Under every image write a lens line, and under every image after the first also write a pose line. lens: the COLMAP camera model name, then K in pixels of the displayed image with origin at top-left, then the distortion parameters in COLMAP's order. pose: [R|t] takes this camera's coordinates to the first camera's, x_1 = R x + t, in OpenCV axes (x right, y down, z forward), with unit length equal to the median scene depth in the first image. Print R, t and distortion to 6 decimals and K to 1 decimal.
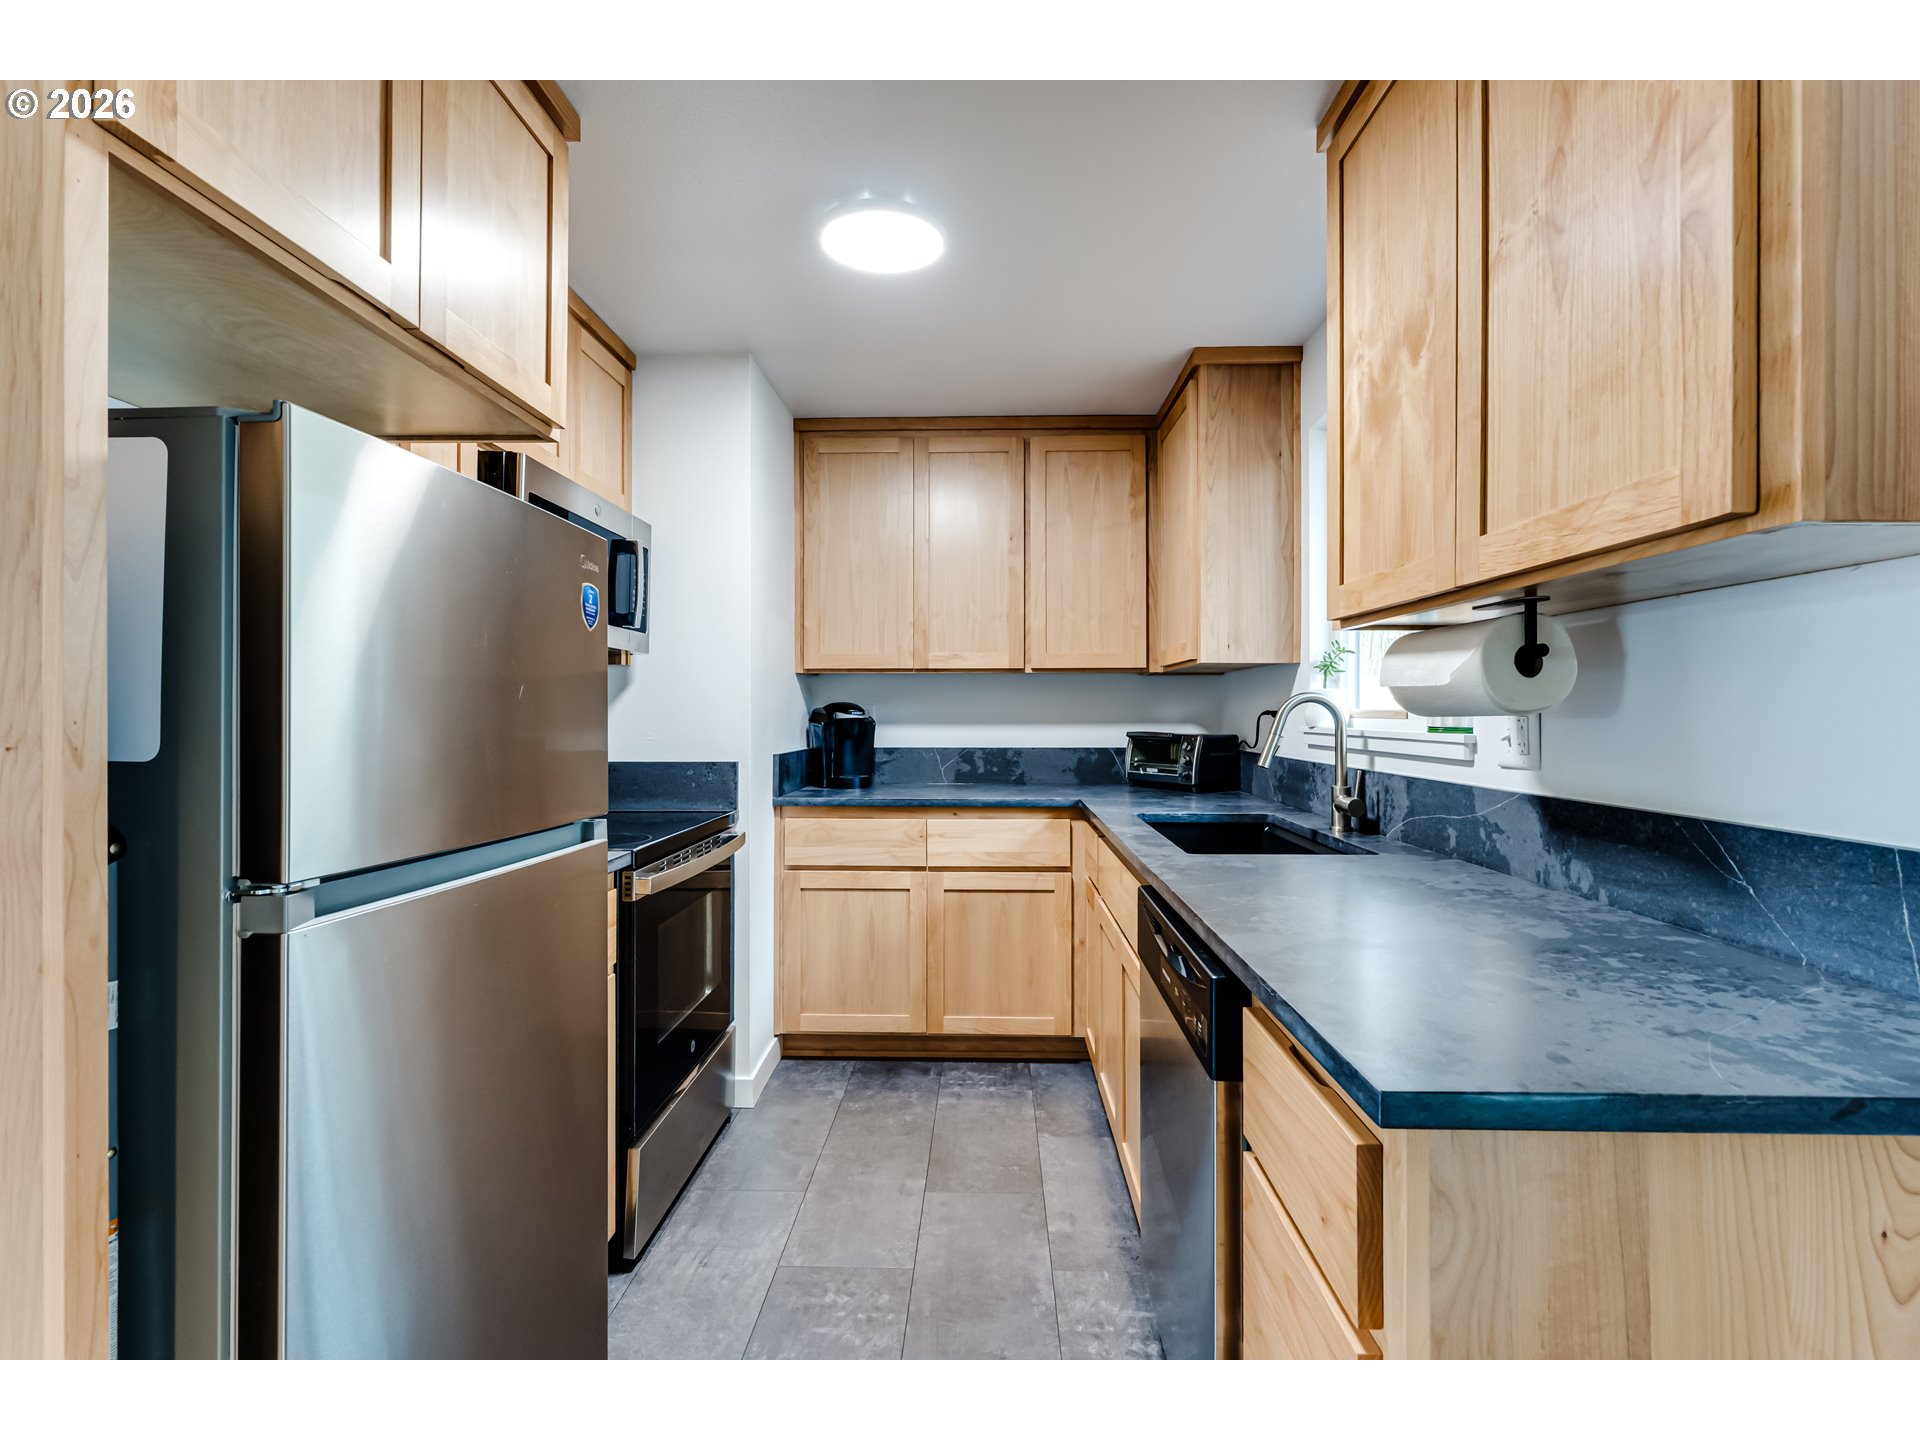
lens RADIAL K [[862.9, 0, 963.1], [0, 862.9, 696.9], [0, 0, 1]] dist [0.000536, 0.000050]
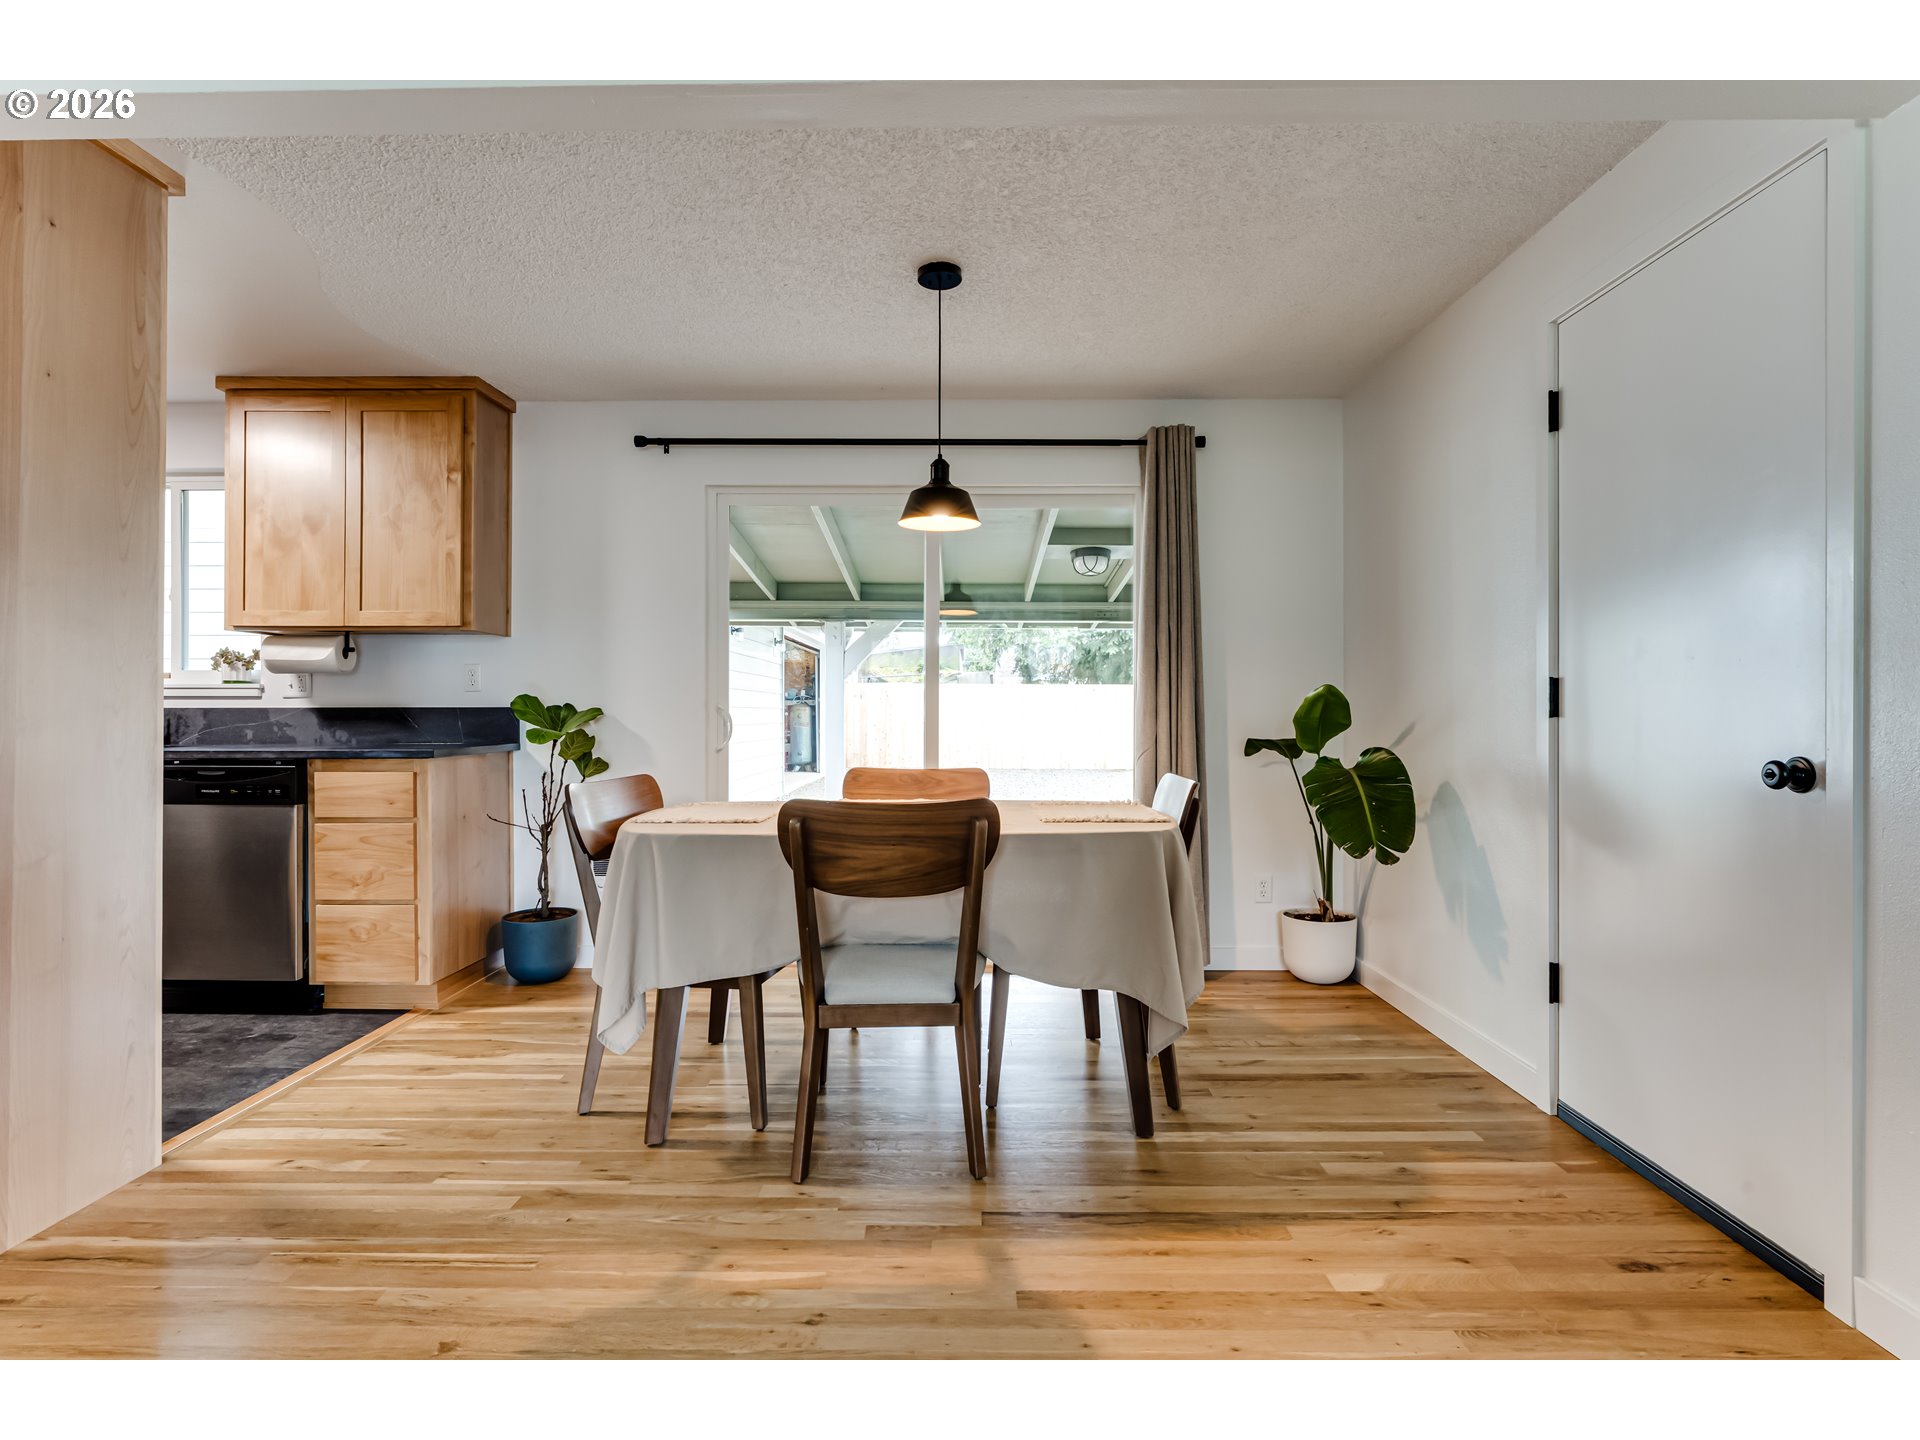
lens RADIAL K [[981.7, 0, 956.3], [0, 981.7, 715.1], [0, 0, 1]] dist [-0.001426, 0.000777]
pose [[-0.030035, -0.002699, 0.999545, -2.044577], [-0.023510, 0.999722, 0.001993, 0.083064], [-0.999272, -0.023440, -0.030090, -0.682229]]
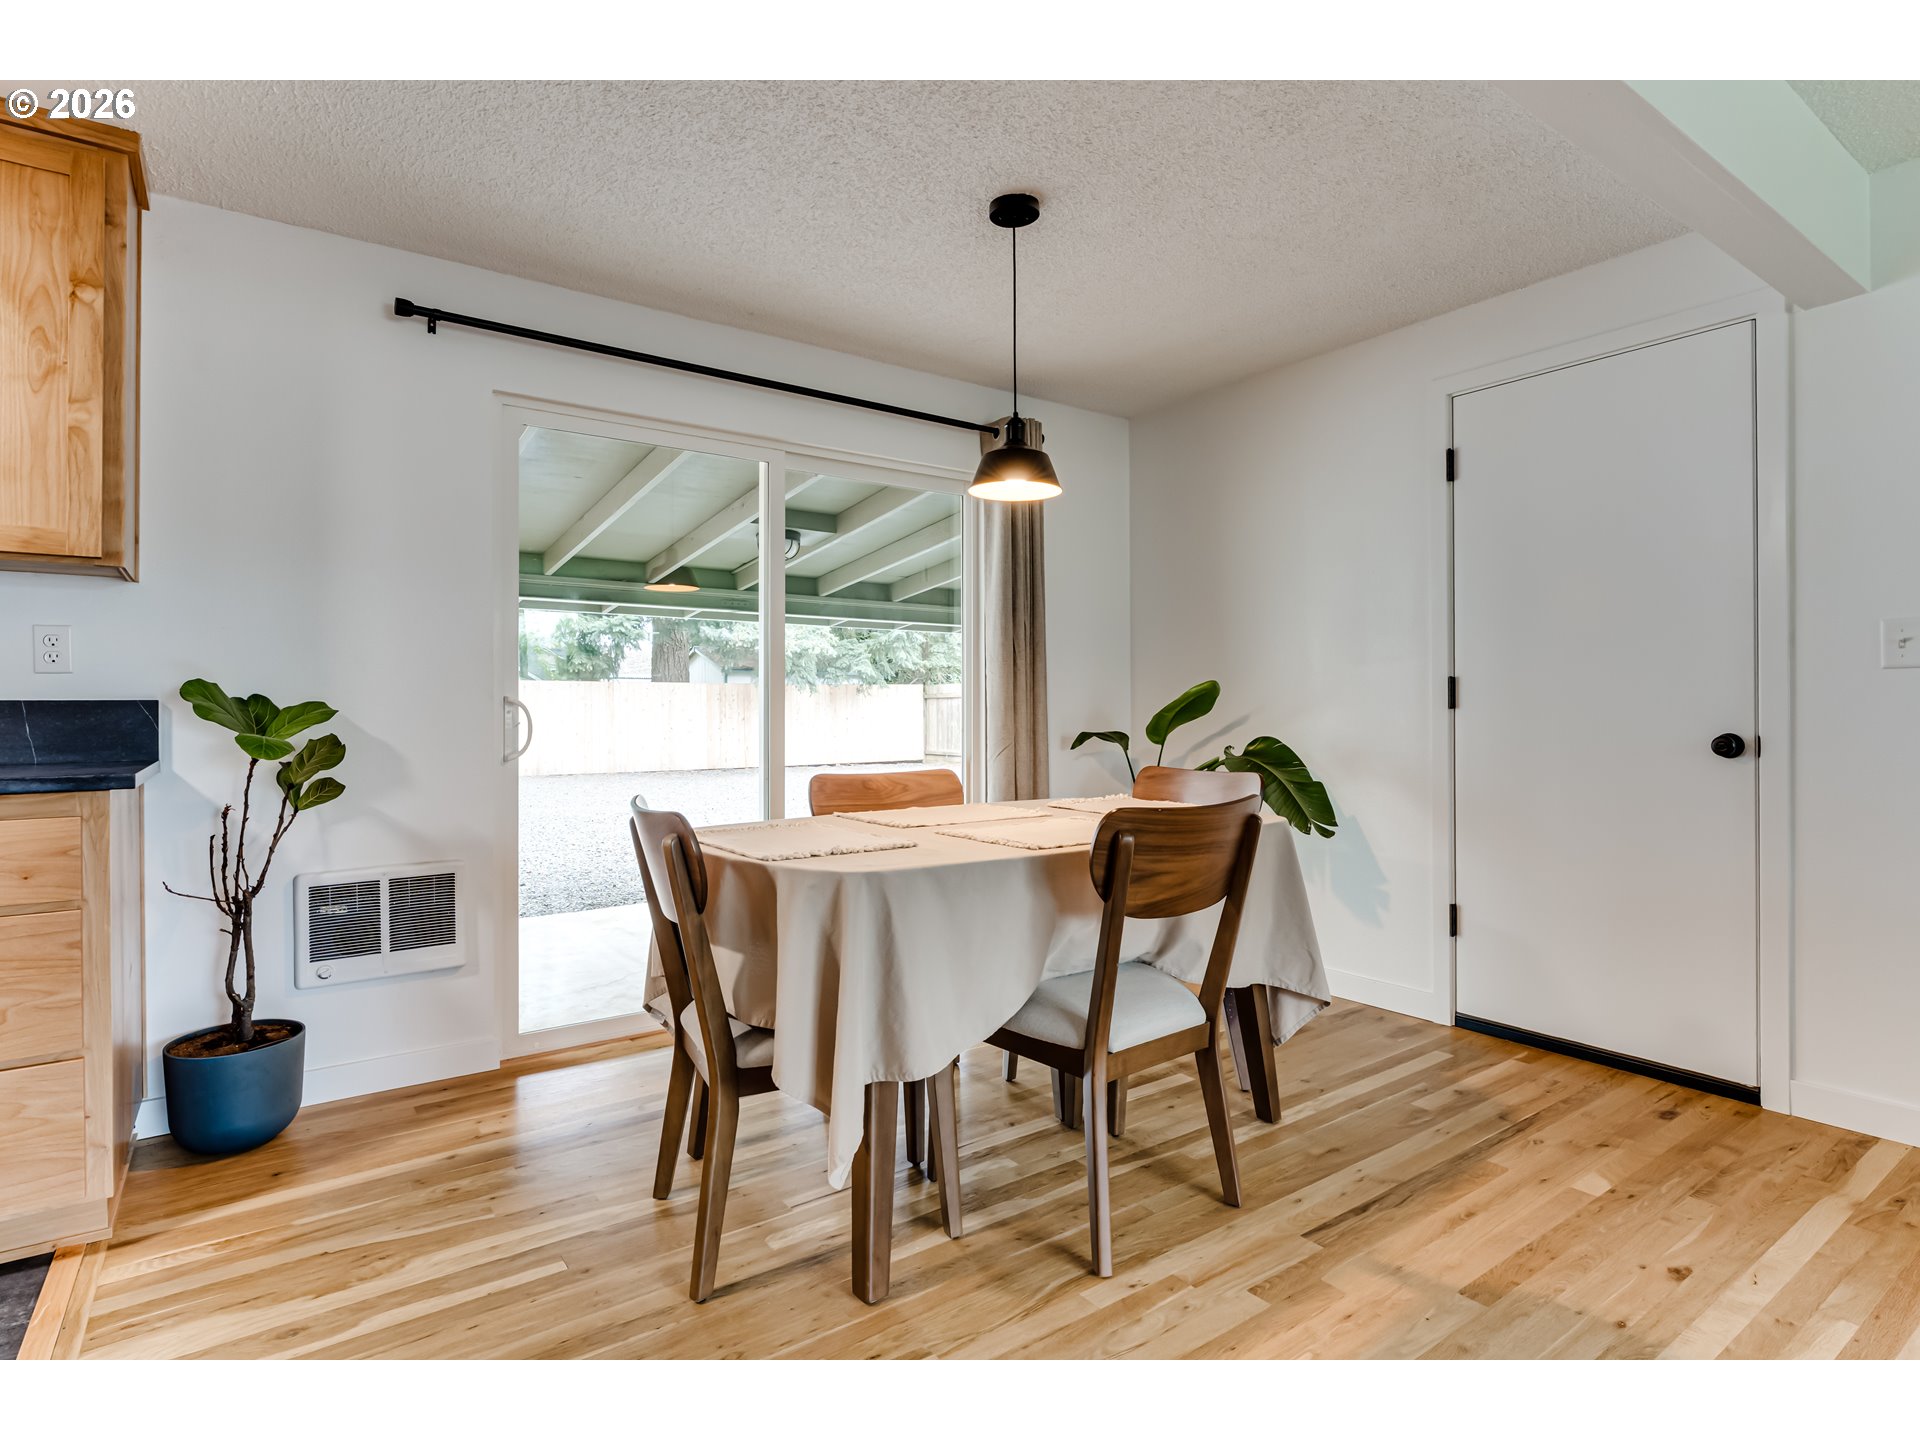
lens RADIAL K [[994.4, 0, 983.4], [0, 994.4, 706.8], [0, 0, 1]] dist [-0.002184, 0.000029]
pose [[-0.618123, 0.003546, 0.786074, -1.458635], [-0.014864, 0.999758, -0.016198, 0.111262], [-0.785941, -0.021697, -0.617921, 0.354193]]
